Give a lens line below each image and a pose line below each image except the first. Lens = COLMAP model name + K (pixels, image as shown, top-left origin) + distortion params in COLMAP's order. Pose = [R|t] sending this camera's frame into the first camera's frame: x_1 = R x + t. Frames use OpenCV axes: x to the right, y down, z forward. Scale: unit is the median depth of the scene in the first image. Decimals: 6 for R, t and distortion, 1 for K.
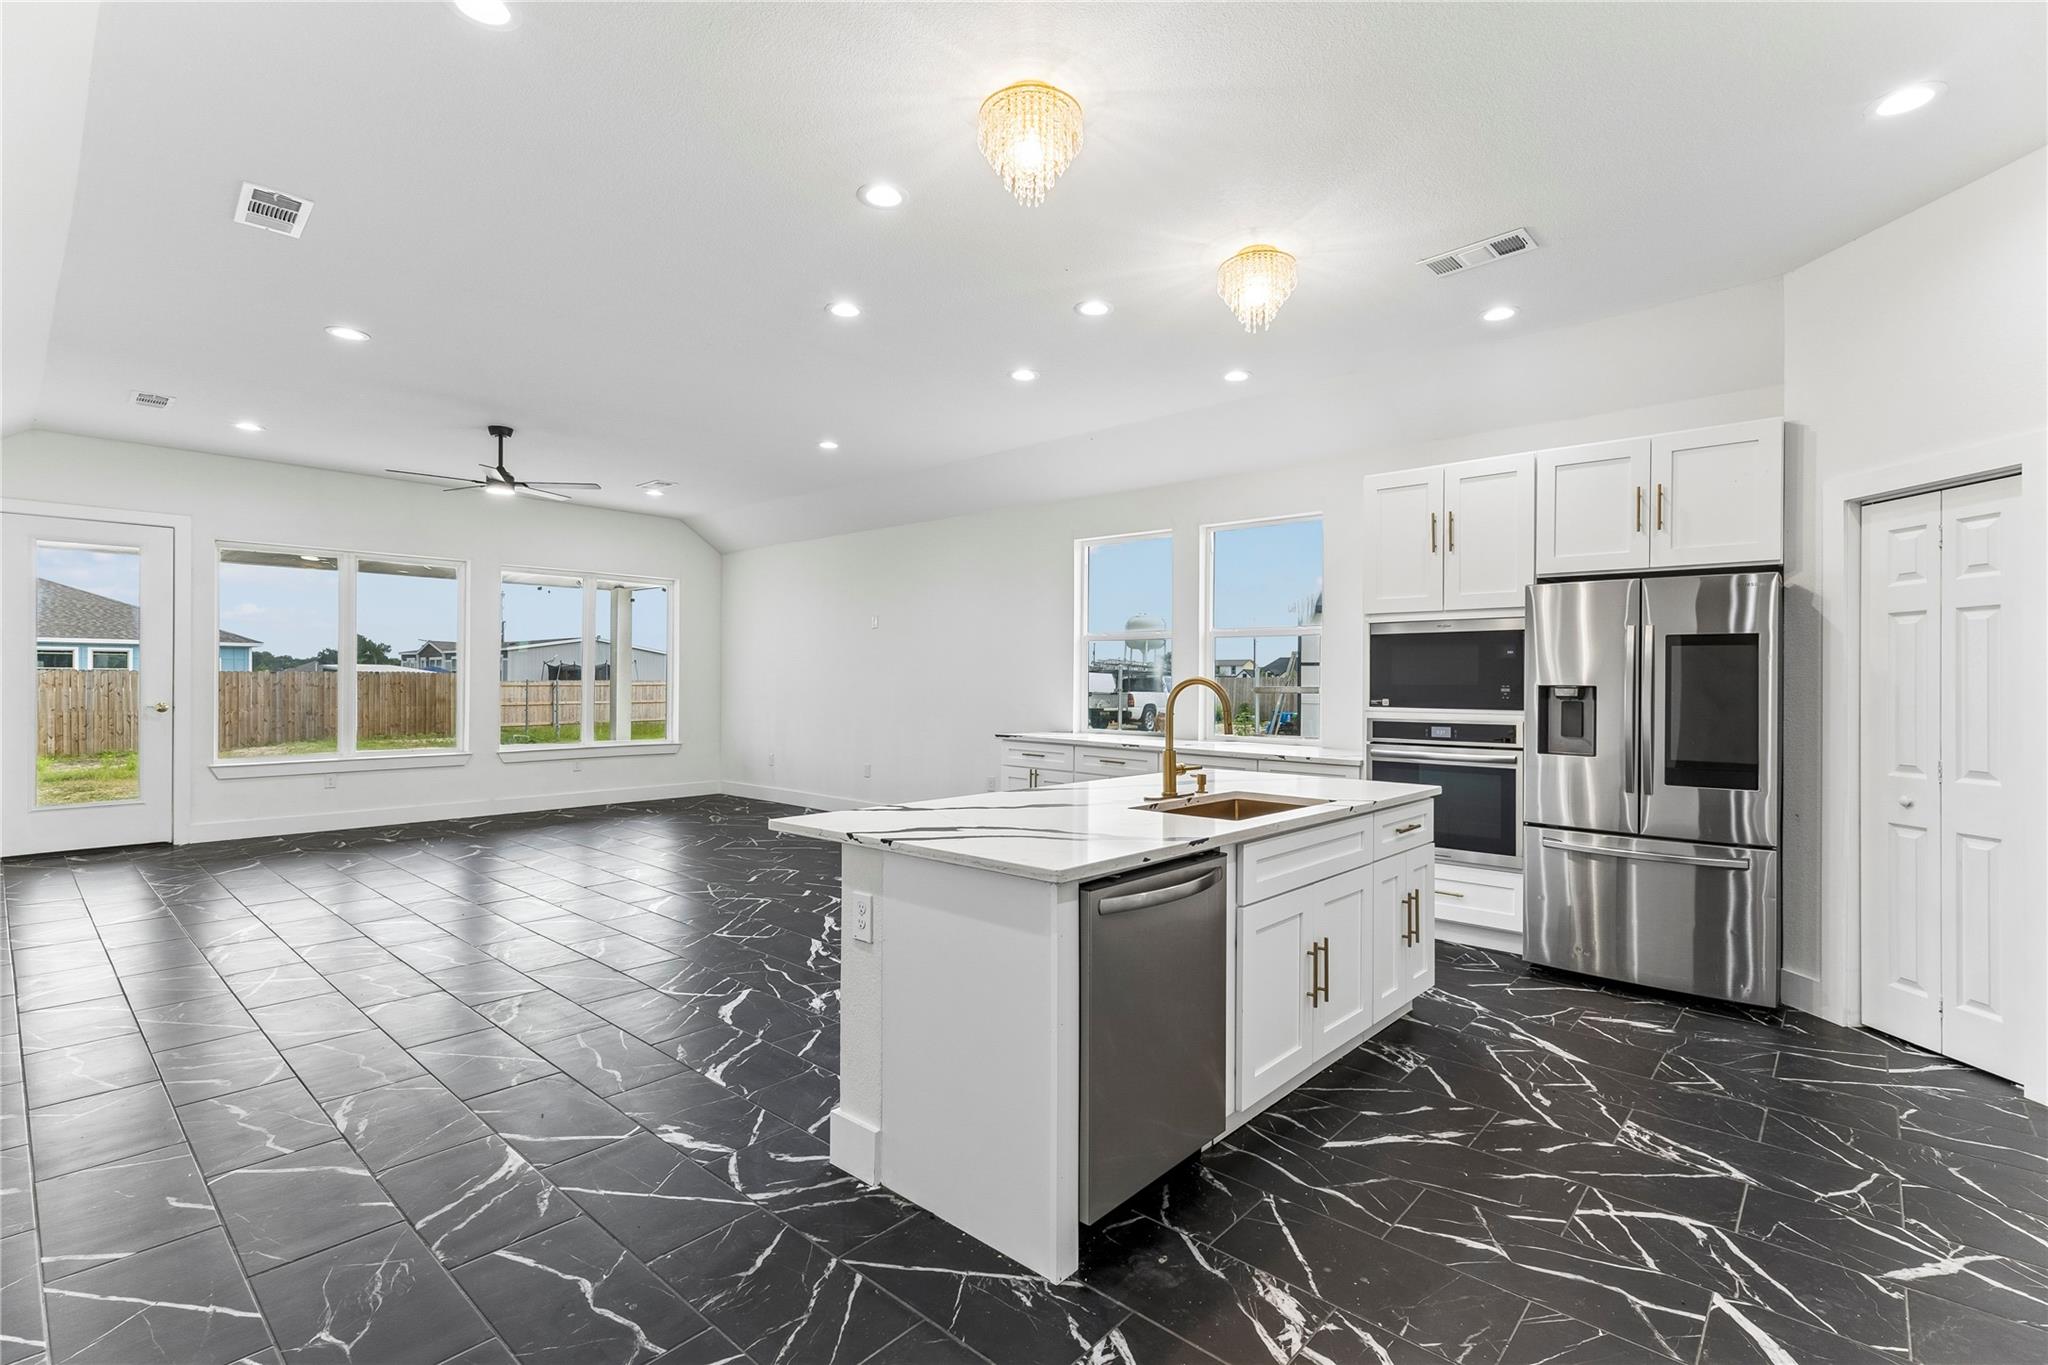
lens RADIAL K [[932.2, 0, 1025.3], [0, 932.2, 678.4], [0, 0, 1]] dist [0.001355, -0.000354]
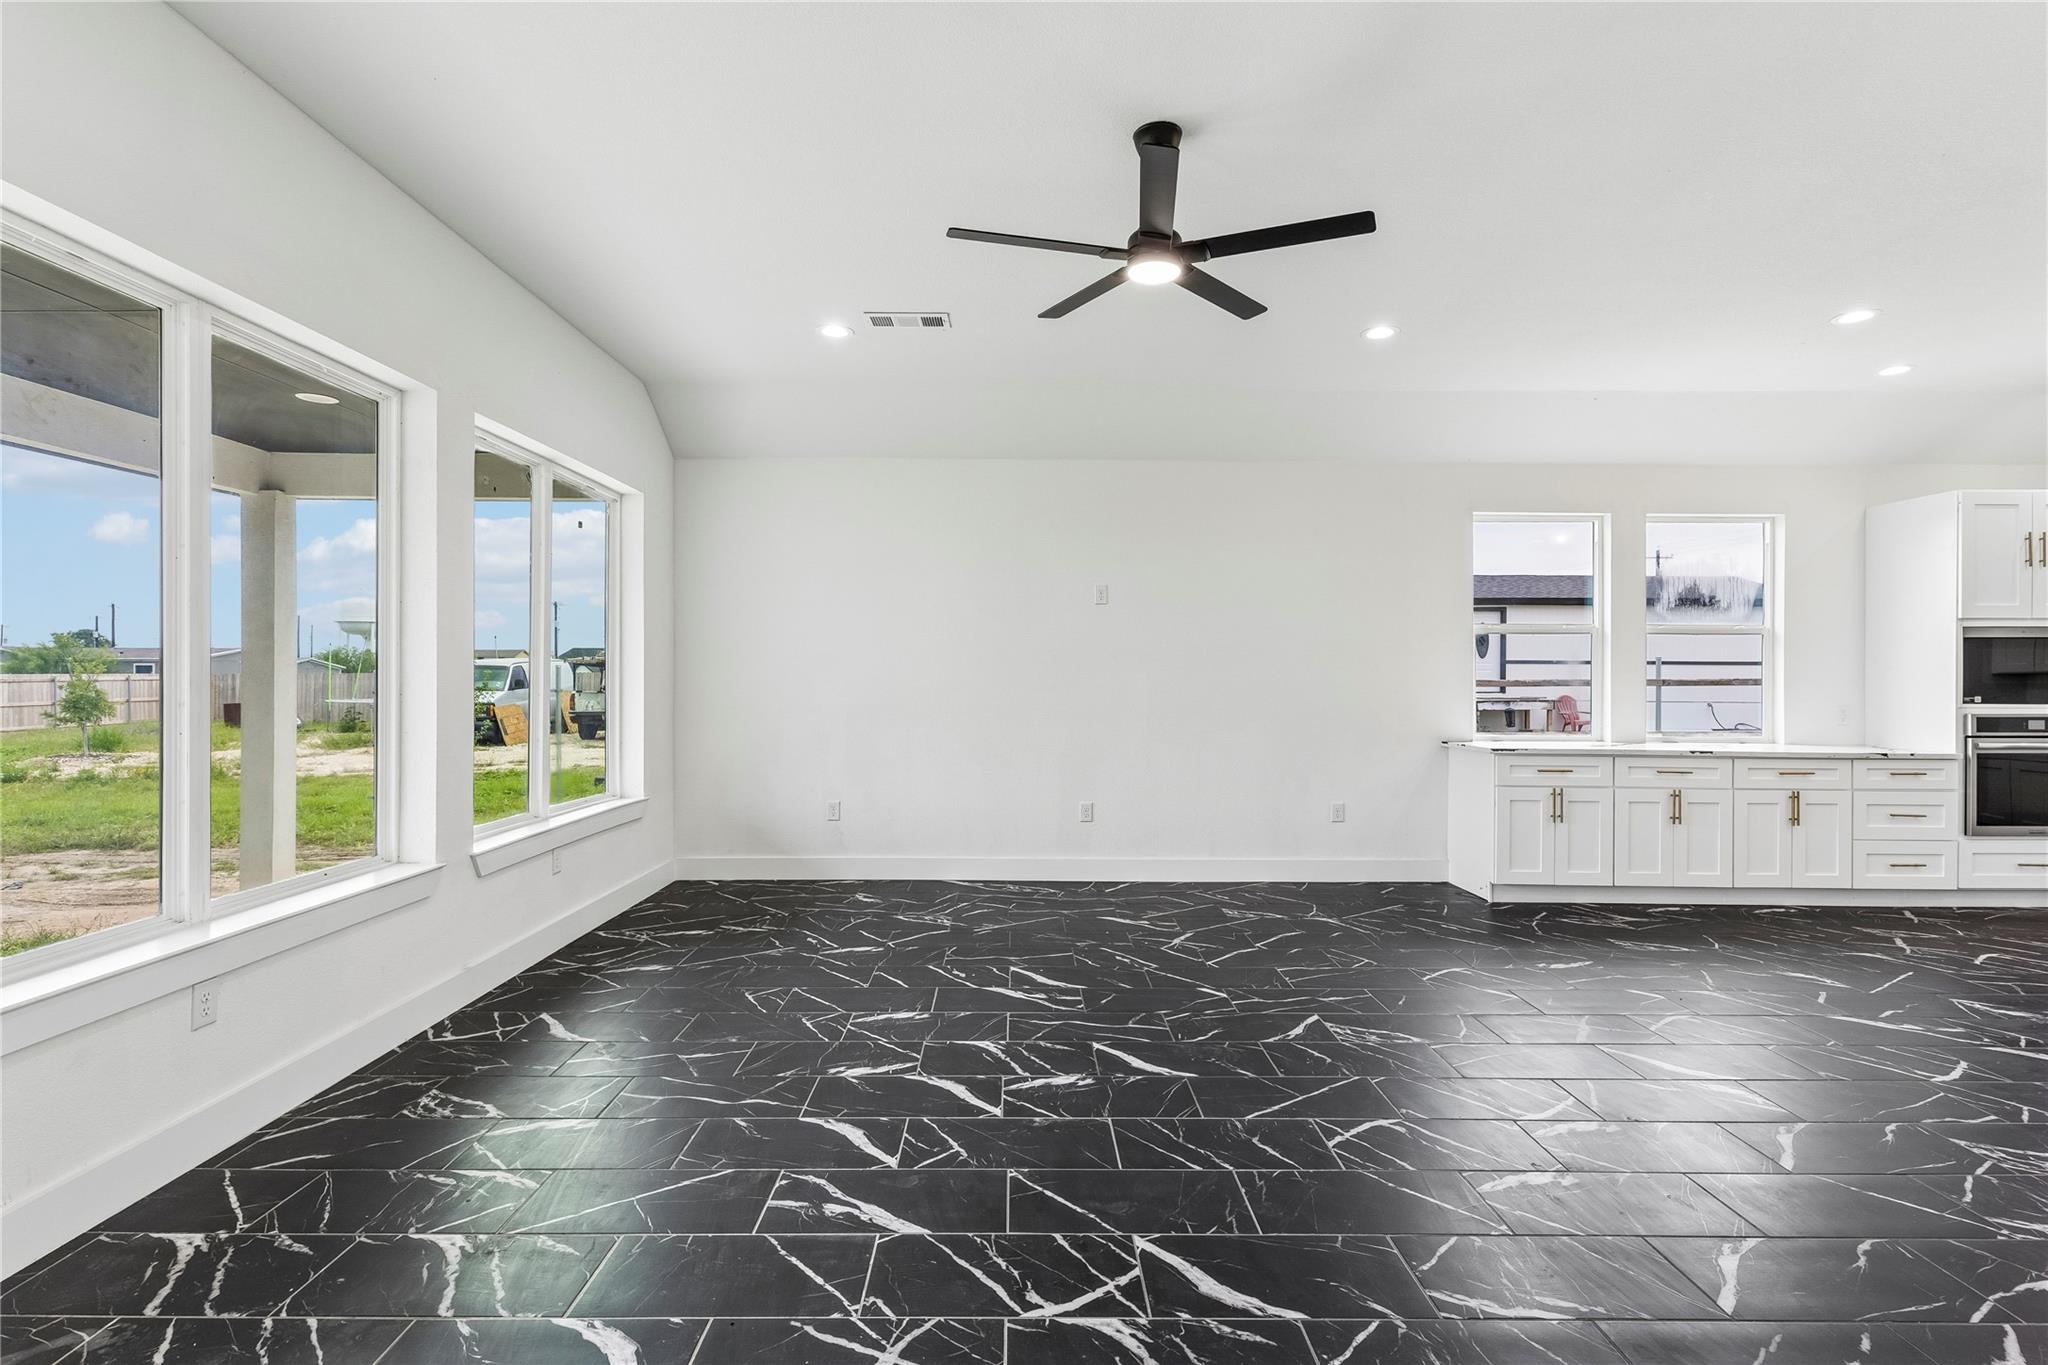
lens RADIAL K [[979.5, 0, 1019.8], [0, 979.5, 683.7], [0, 0, 1]] dist [0.011206, -0.002989]
pose [[0.735361, -0.007562, 0.677633, -1.435298], [-0.000850, 0.999927, 0.012081, -0.007010], [-0.677675, -0.009459, 0.735301, 1.065131]]
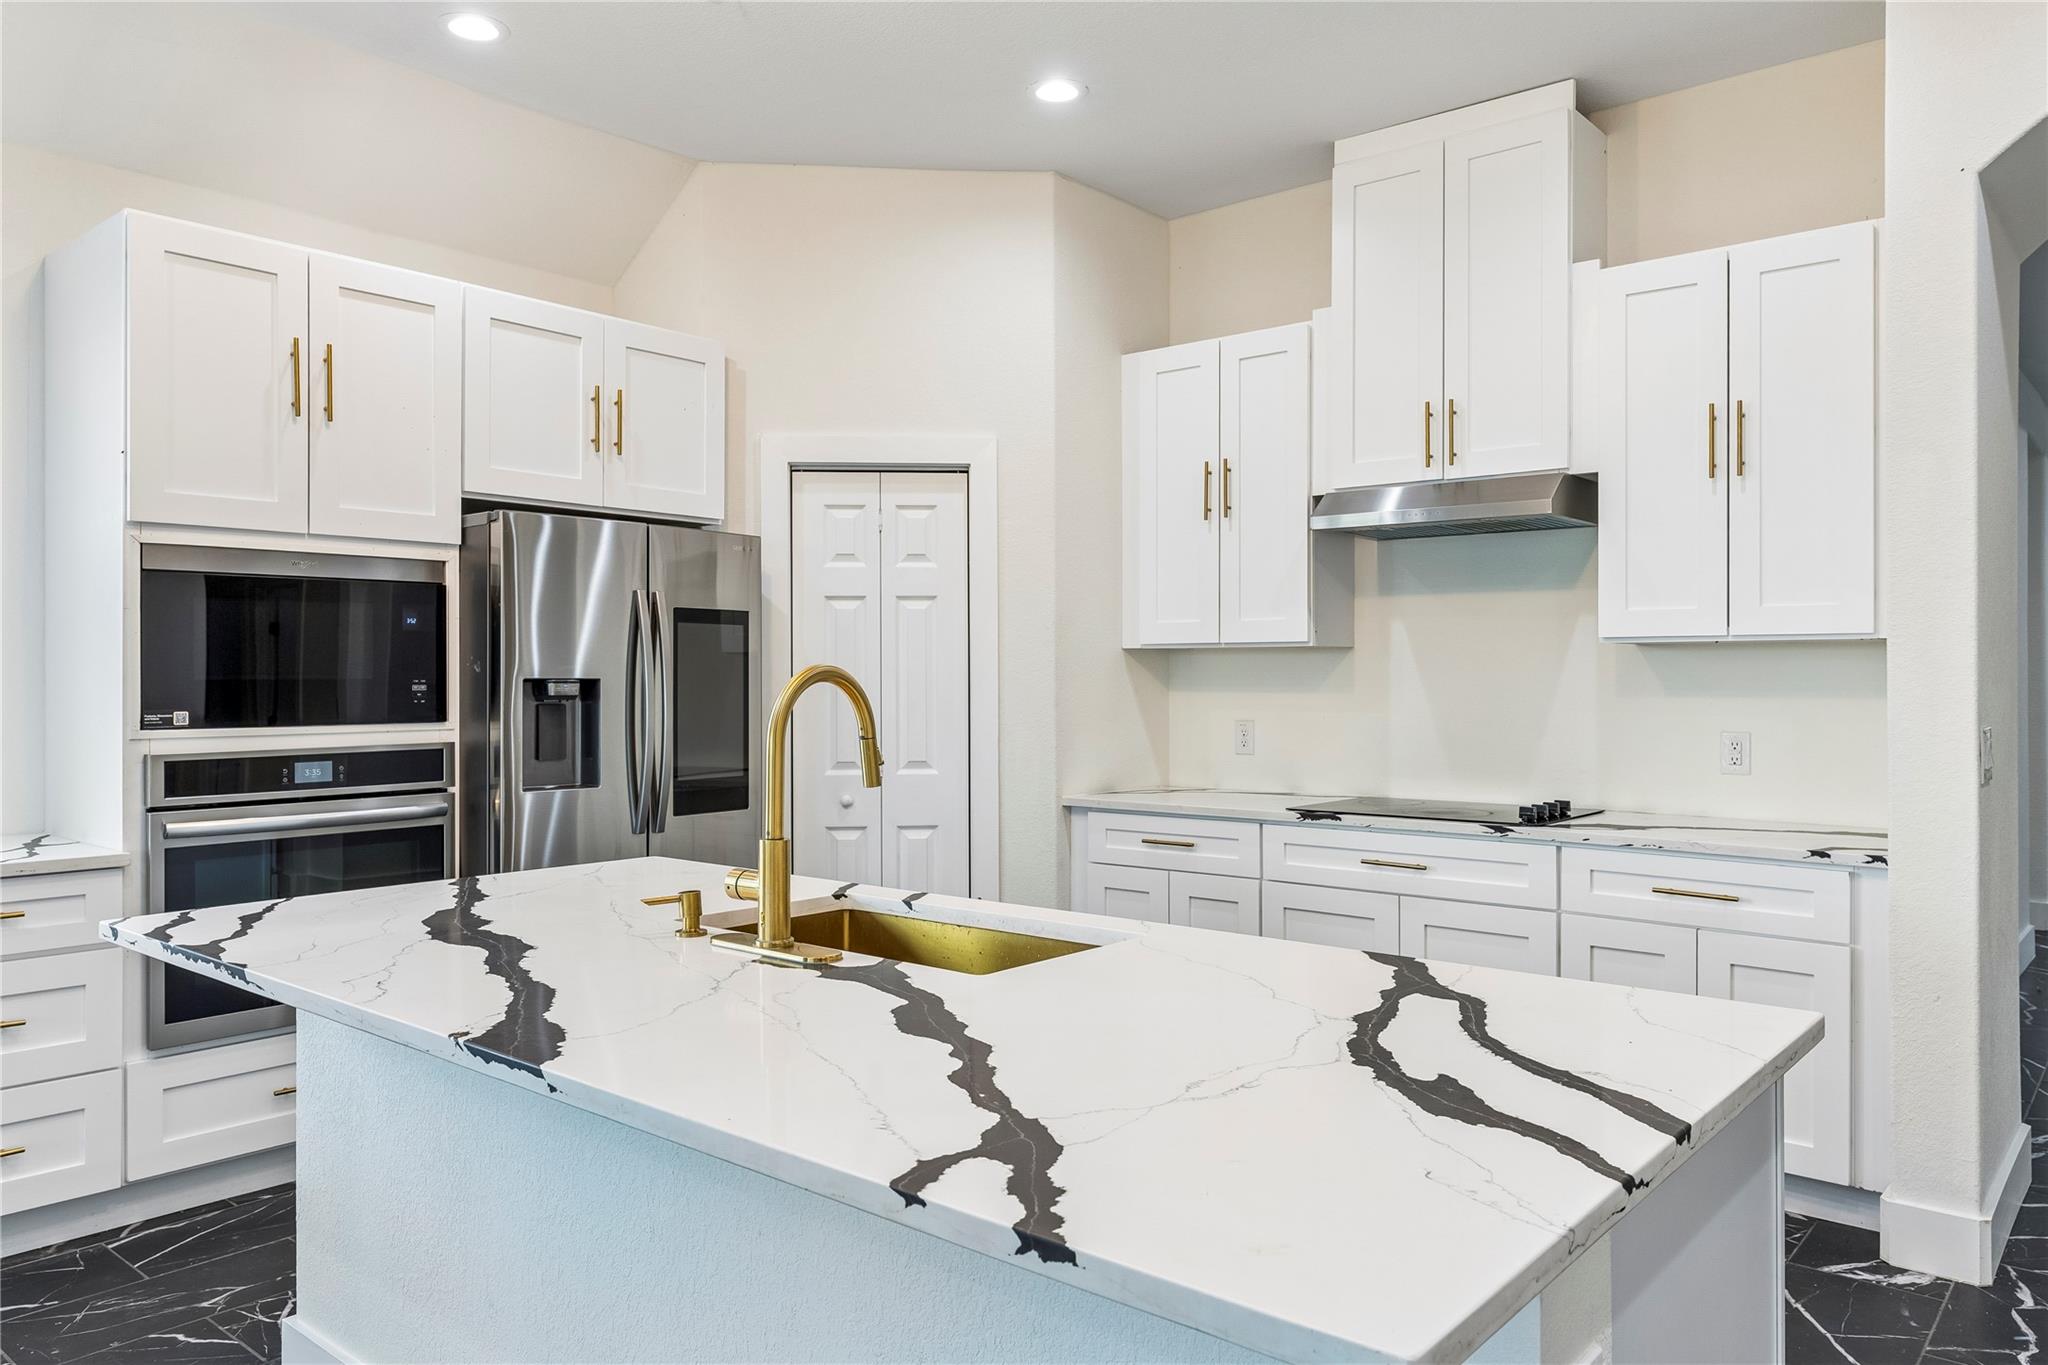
lens RADIAL K [[1390.5, 0, 1017.2], [0, 1390.5, 677.0], [0, 0, 1]] dist [-0.011664, -0.000603]
pose [[-0.024838, -0.007040, 0.999667, -0.359682], [-0.002386, 0.999973, 0.006982, -0.000903], [-0.999689, -0.002212, -0.024854, 0.706749]]
